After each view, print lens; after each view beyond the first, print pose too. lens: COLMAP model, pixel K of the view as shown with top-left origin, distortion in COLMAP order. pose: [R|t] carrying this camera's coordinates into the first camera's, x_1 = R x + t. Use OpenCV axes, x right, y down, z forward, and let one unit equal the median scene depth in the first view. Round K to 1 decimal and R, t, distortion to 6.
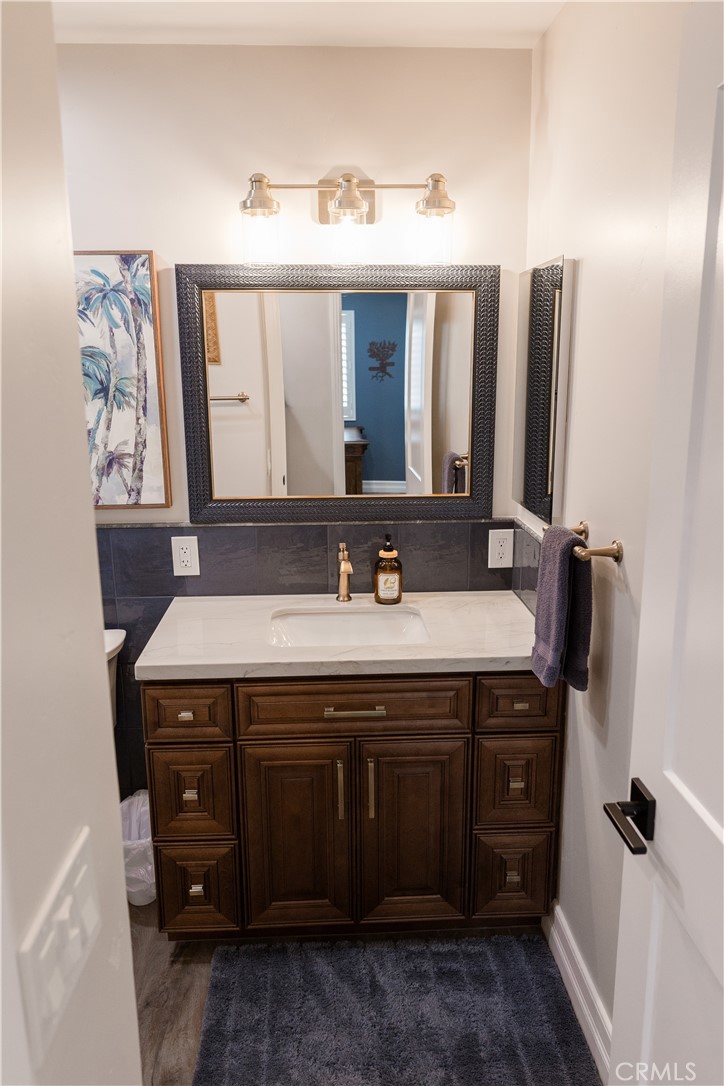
lens RADIAL K [[765.4, 0, 358.9], [0, 765.4, 533.3], [0, 0, 1]] dist [0.000636, -0.000496]
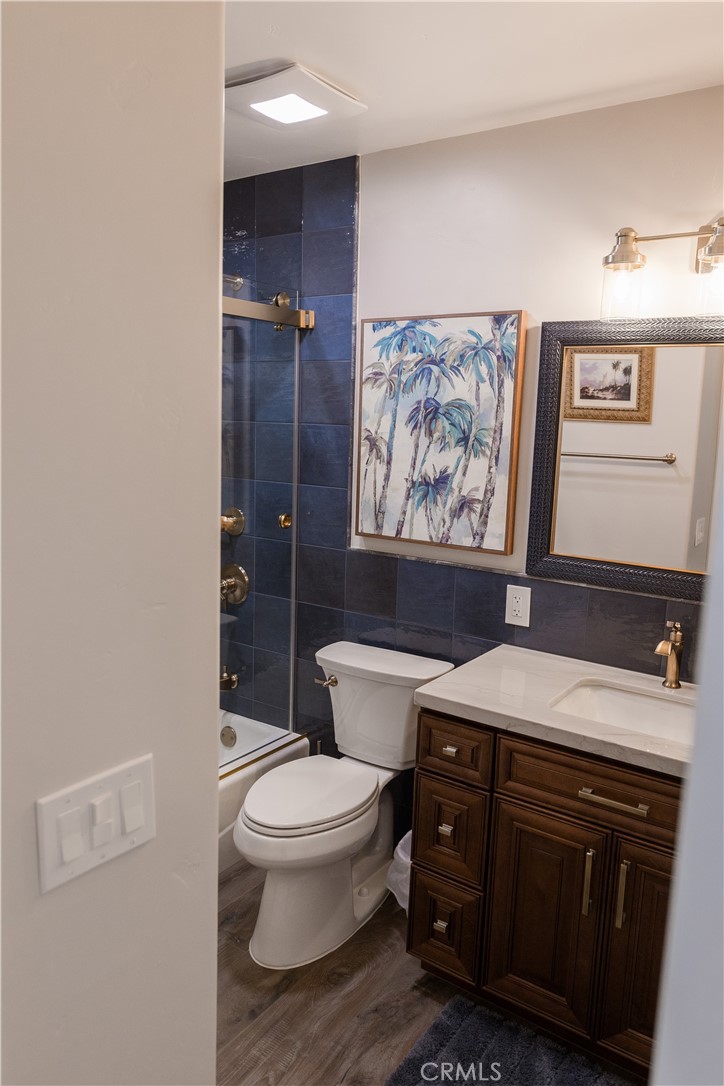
lens RADIAL K [[802.4, 0, 362.0], [0, 802.4, 543.0], [0, 0, 1]] dist [0.004101, -0.001552]
pose [[0.784494, 0.131194, -0.606101, 0.264993], [-0.171000, 0.985238, -0.008070, -0.008685], [0.596095, 0.109974, 0.795347, 0.029199]]
